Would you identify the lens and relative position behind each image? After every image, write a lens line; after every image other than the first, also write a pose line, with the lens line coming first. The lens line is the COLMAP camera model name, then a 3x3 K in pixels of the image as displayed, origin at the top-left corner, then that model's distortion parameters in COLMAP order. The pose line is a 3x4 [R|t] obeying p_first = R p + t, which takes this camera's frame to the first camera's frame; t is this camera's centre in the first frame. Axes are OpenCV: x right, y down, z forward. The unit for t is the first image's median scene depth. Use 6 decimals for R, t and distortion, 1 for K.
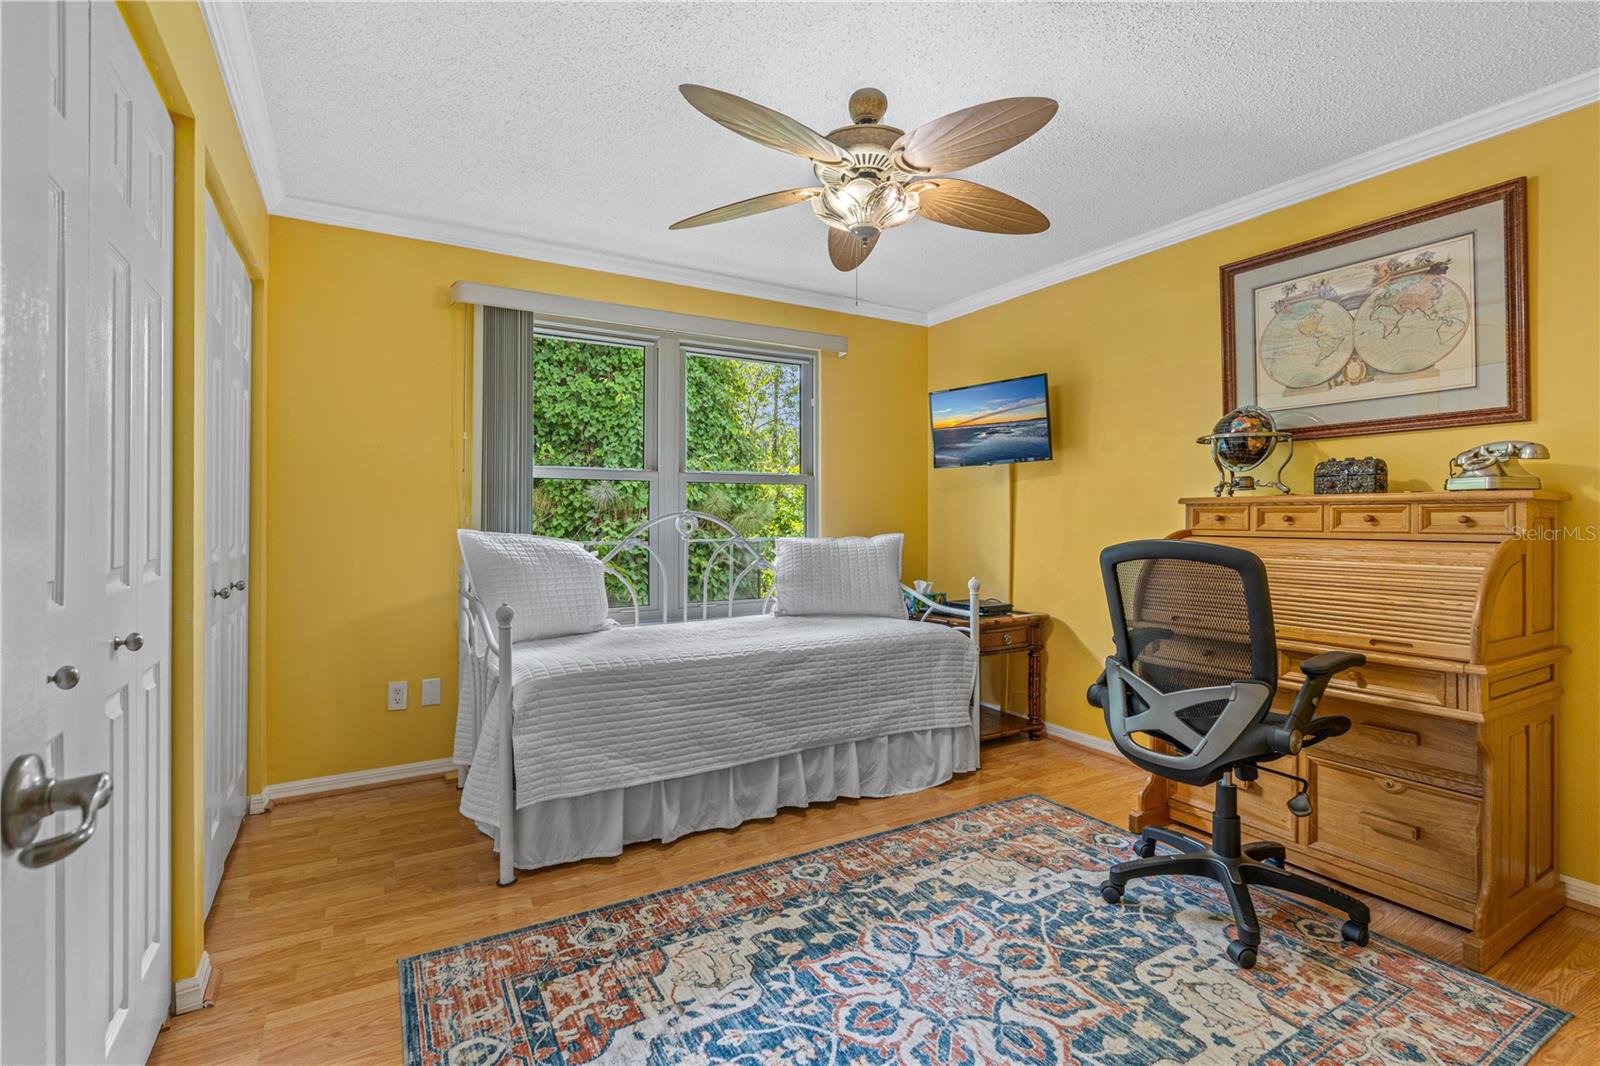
lens RADIAL K [[732.9, 0, 814.2], [0, 732.9, 517.6], [0, 0, 1]] dist [-0.009098, 0.004580]
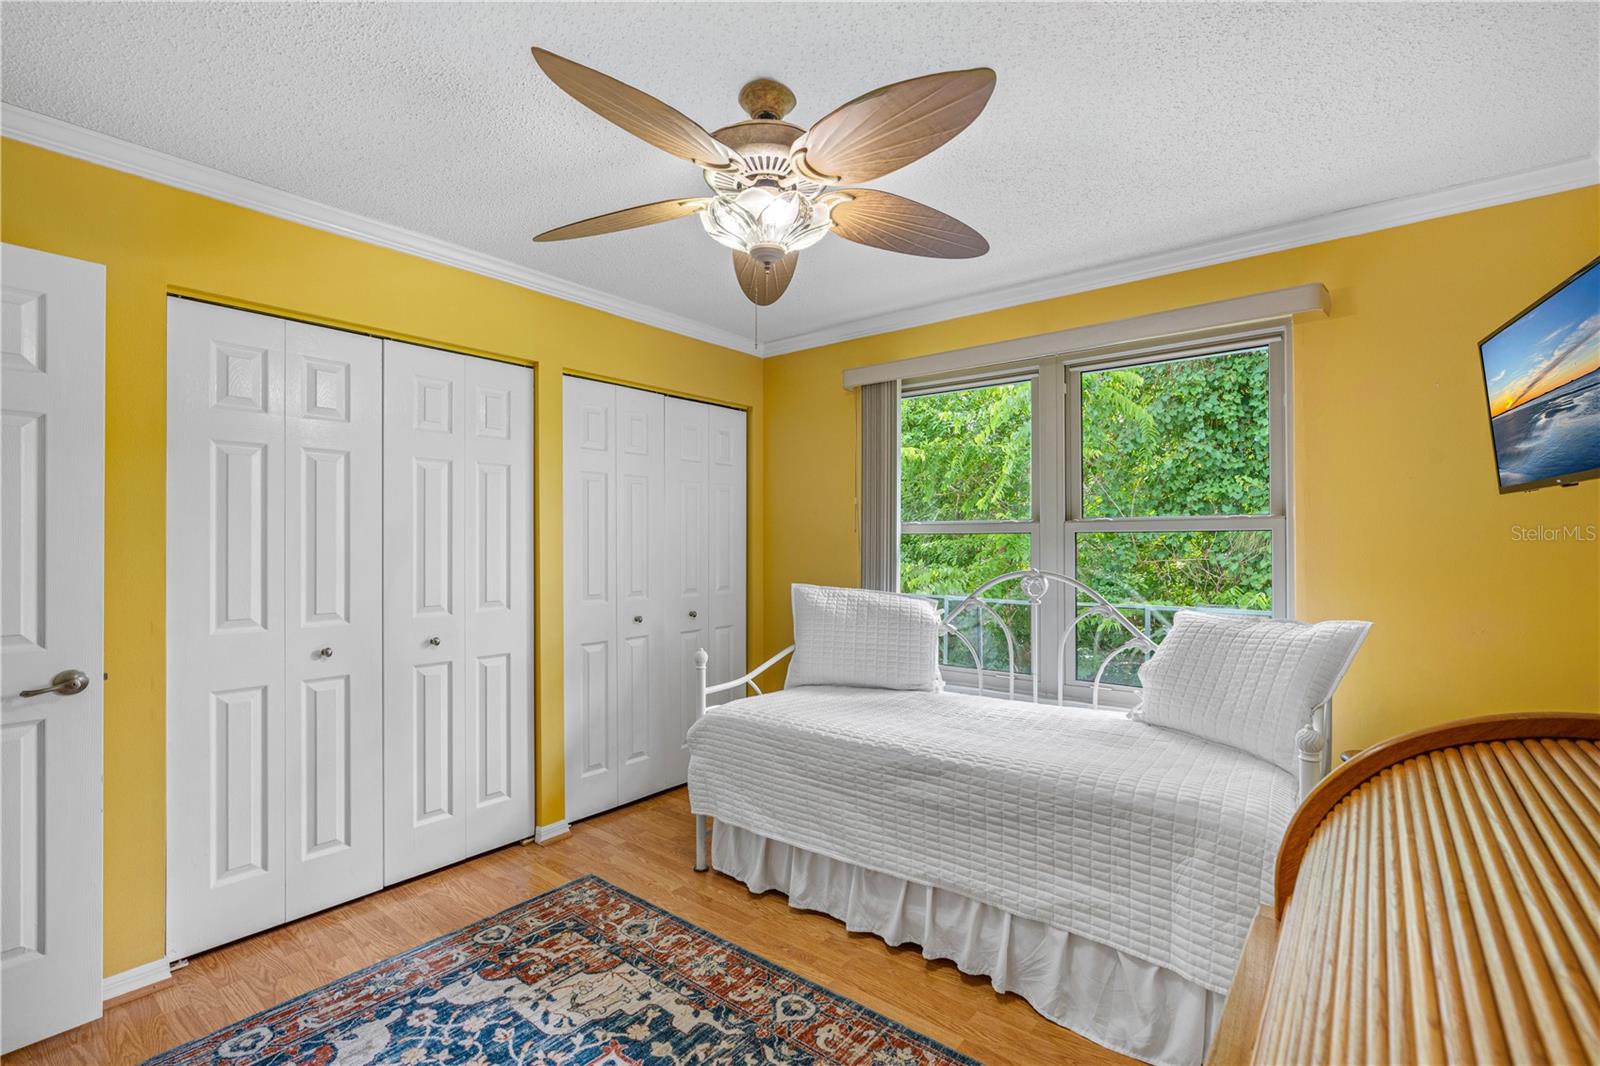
lens RADIAL K [[732.9, 0, 810.9], [0, 732.9, 541.5], [0, 0, 1]] dist [-0.009098, 0.004580]
pose [[0.351584, 0.002610, -0.936153, 0.899503], [0.002433, 0.999990, 0.003702, -0.078126], [0.936153, -0.003579, 0.351574, 0.796914]]
